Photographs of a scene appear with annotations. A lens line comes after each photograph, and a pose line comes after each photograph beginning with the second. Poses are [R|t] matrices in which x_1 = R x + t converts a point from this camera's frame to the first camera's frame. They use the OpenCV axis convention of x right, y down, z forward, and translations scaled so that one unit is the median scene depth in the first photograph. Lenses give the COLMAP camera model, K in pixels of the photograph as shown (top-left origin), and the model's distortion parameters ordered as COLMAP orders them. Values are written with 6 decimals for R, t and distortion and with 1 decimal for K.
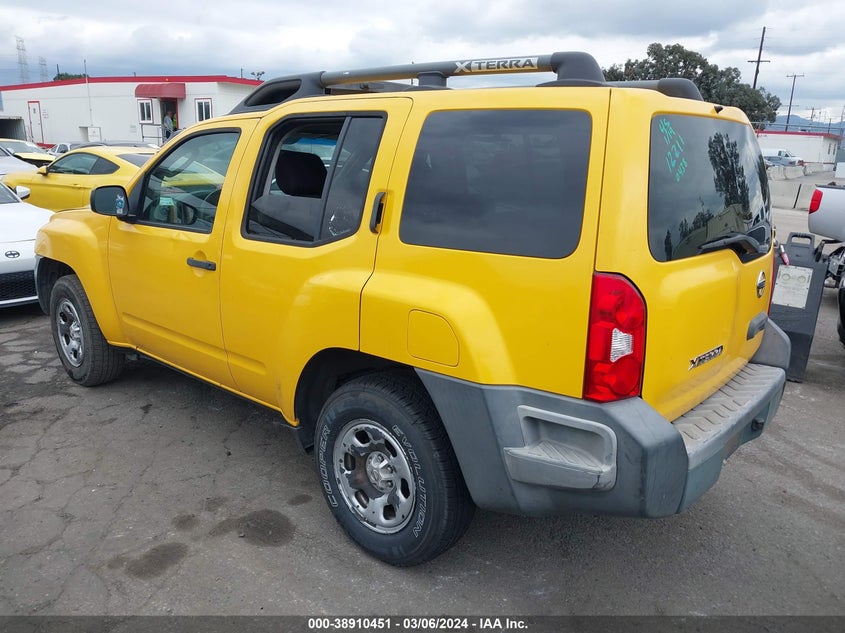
lens RADIAL K [[701.3, 0, 422.5], [0, 701.3, 316.5], [0, 0, 1]] dist [0.007499, 0.002022]
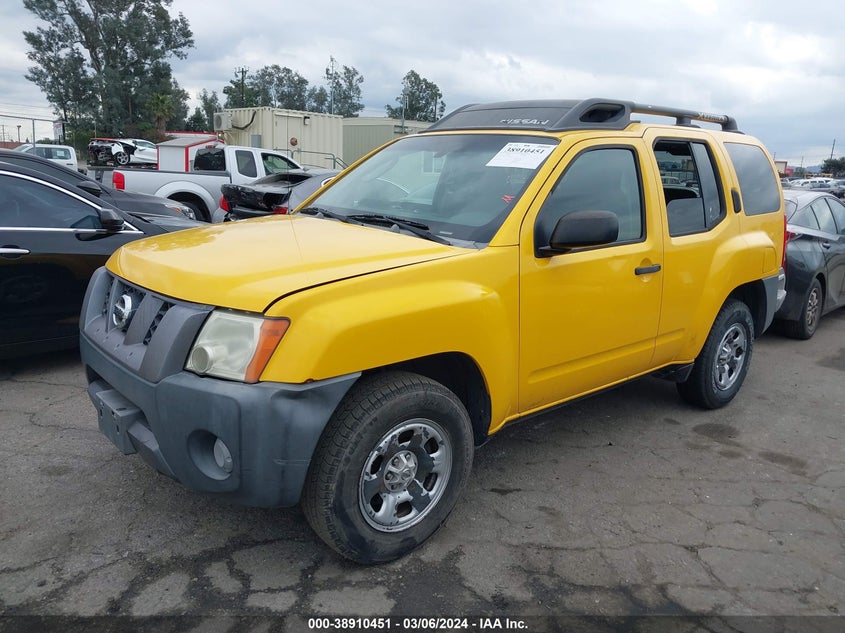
lens RADIAL K [[701.3, 0, 422.5], [0, 701.3, 316.5], [0, 0, 1]] dist [0.007499, 0.002022]
pose [[0.083541, -0.245277, 0.965847, -1.440417], [0.207768, 0.952221, 0.223846, -0.327725], [-0.974604, 0.181971, 0.130510, 1.224527]]
